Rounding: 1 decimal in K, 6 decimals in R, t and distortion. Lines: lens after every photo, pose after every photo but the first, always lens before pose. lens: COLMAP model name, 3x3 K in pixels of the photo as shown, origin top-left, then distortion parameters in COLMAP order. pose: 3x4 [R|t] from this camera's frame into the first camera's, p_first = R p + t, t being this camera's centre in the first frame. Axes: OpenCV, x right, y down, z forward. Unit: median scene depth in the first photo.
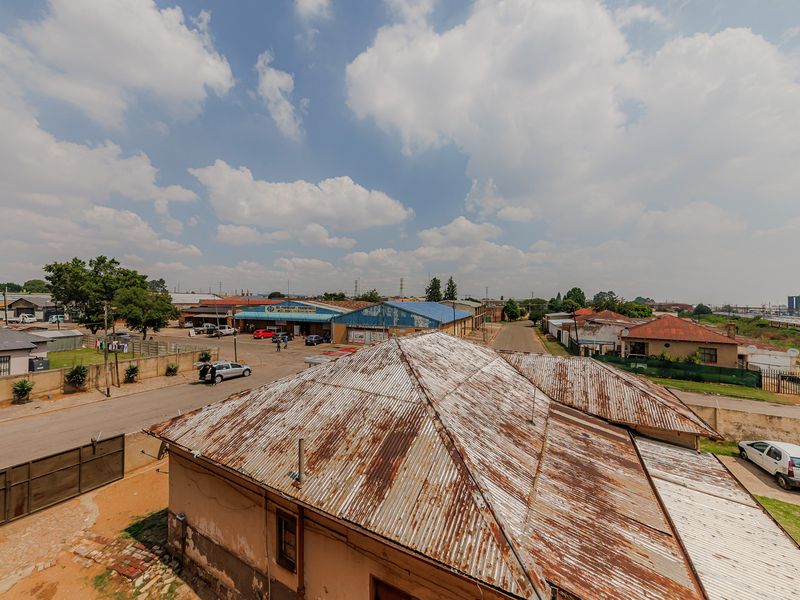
lens RADIAL K [[323.2, 0, 400.0], [0, 323.2, 300.0], [0, 0, 1]] dist [-0.004148, -0.000404]
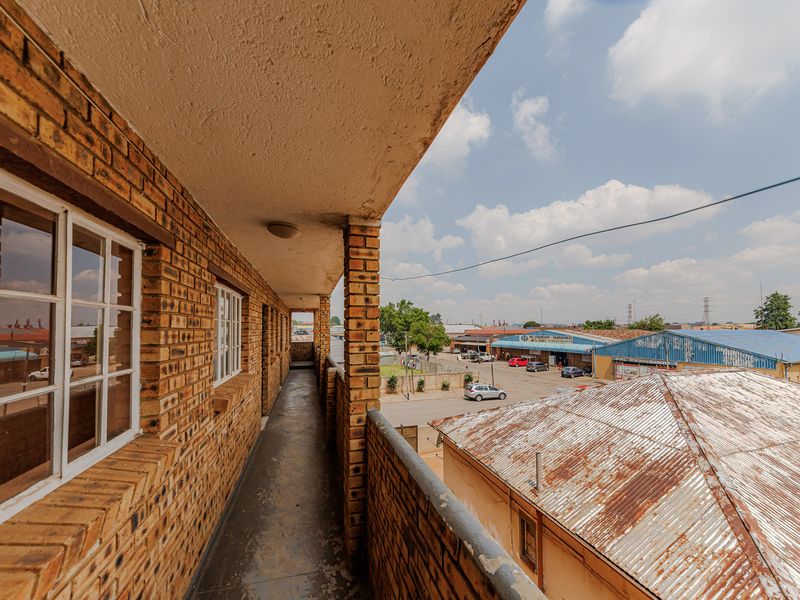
lens RADIAL K [[727.9, 0, 400.0], [0, 727.9, 300.0], [0, 0, 1]] dist [-0.009826, -0.000396]
pose [[0.762727, -0.030574, -0.645998, 0.785417], [0.009623, 0.999308, -0.035935, -0.014134], [0.646649, 0.021192, 0.762493, -1.009610]]
